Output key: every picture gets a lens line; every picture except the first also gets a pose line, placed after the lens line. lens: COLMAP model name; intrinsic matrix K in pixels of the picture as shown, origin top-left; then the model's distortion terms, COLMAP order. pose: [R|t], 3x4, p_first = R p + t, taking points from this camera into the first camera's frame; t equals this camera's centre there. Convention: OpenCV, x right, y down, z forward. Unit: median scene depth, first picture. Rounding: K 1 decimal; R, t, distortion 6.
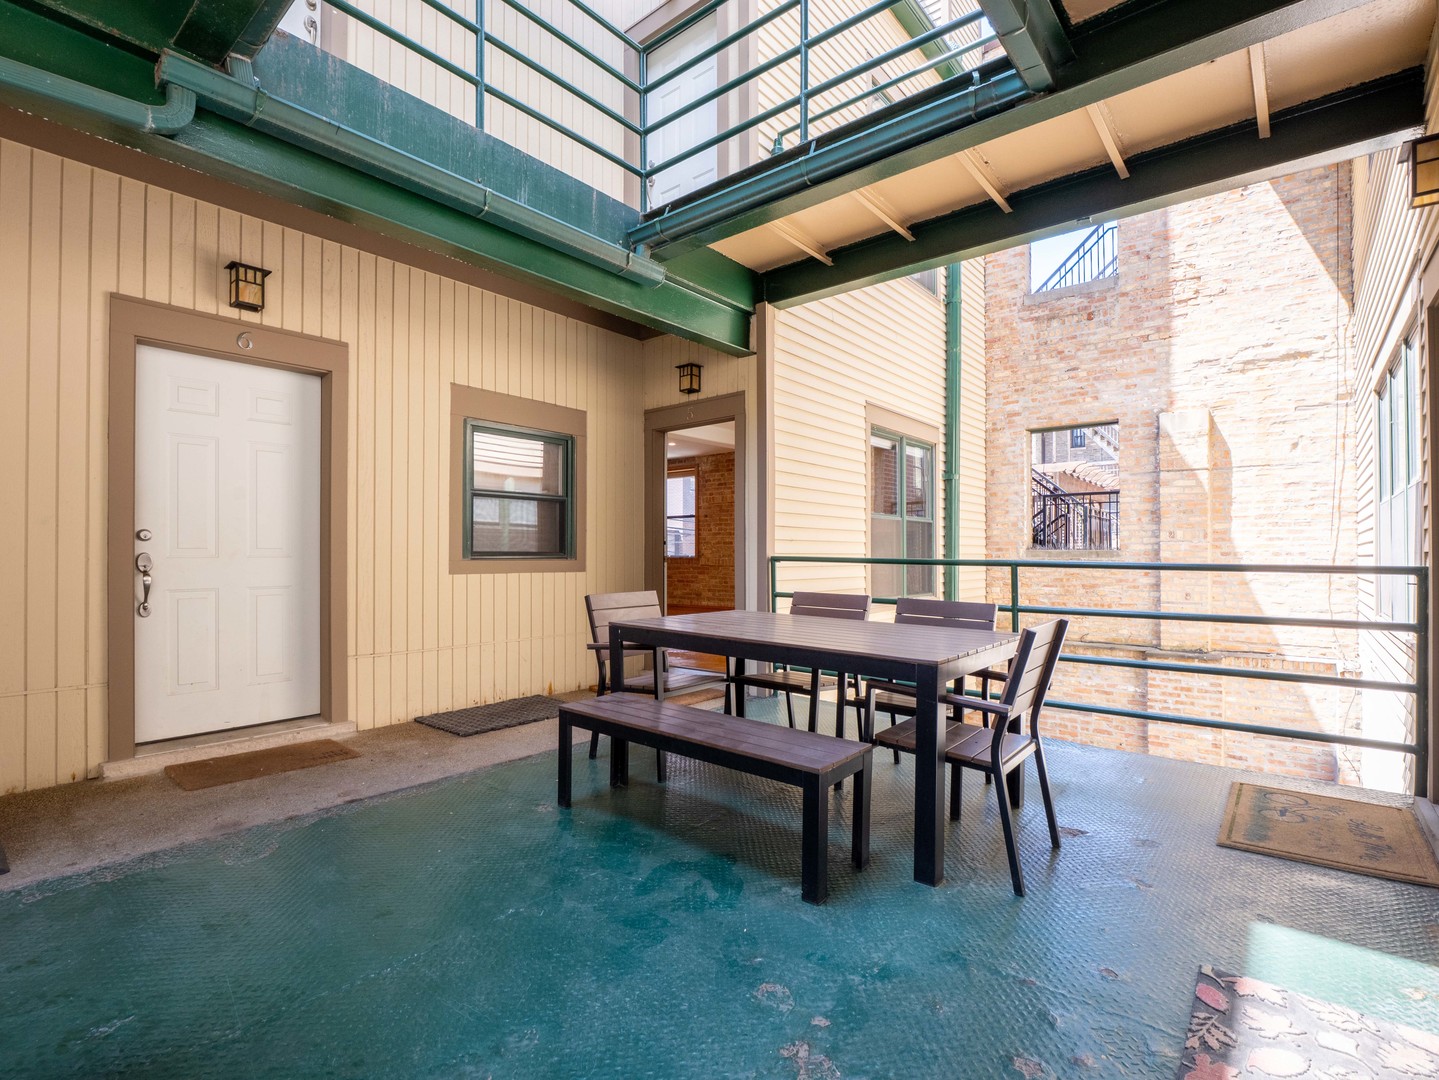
lens RADIAL K [[696.3, 0, 718.7], [0, 696.3, 550.5], [0, 0, 1]] dist [-0.014291, -0.001860]
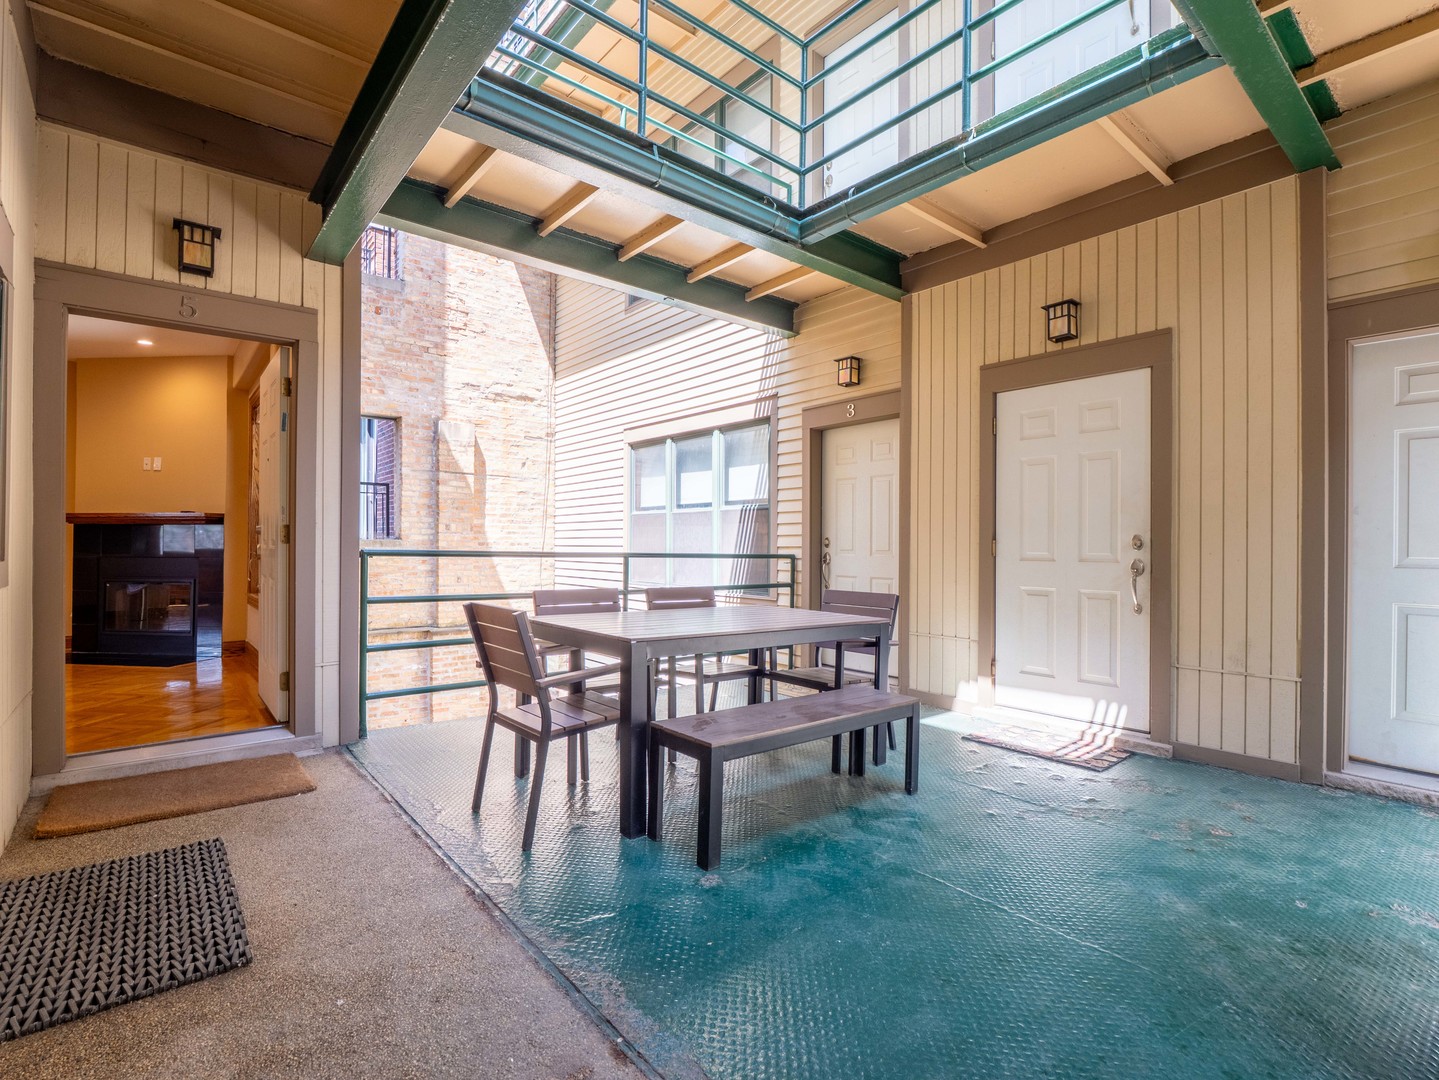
lens RADIAL K [[696.3, 0, 719.6], [0, 696.3, 543.1], [0, 0, 1]] dist [-0.014291, -0.001860]
pose [[0.175698, 0.002136, 0.984442, -0.418079], [-0.013563, 0.999908, 0.000251, -0.002700], [-0.984351, -0.013396, 0.175711, 0.352869]]
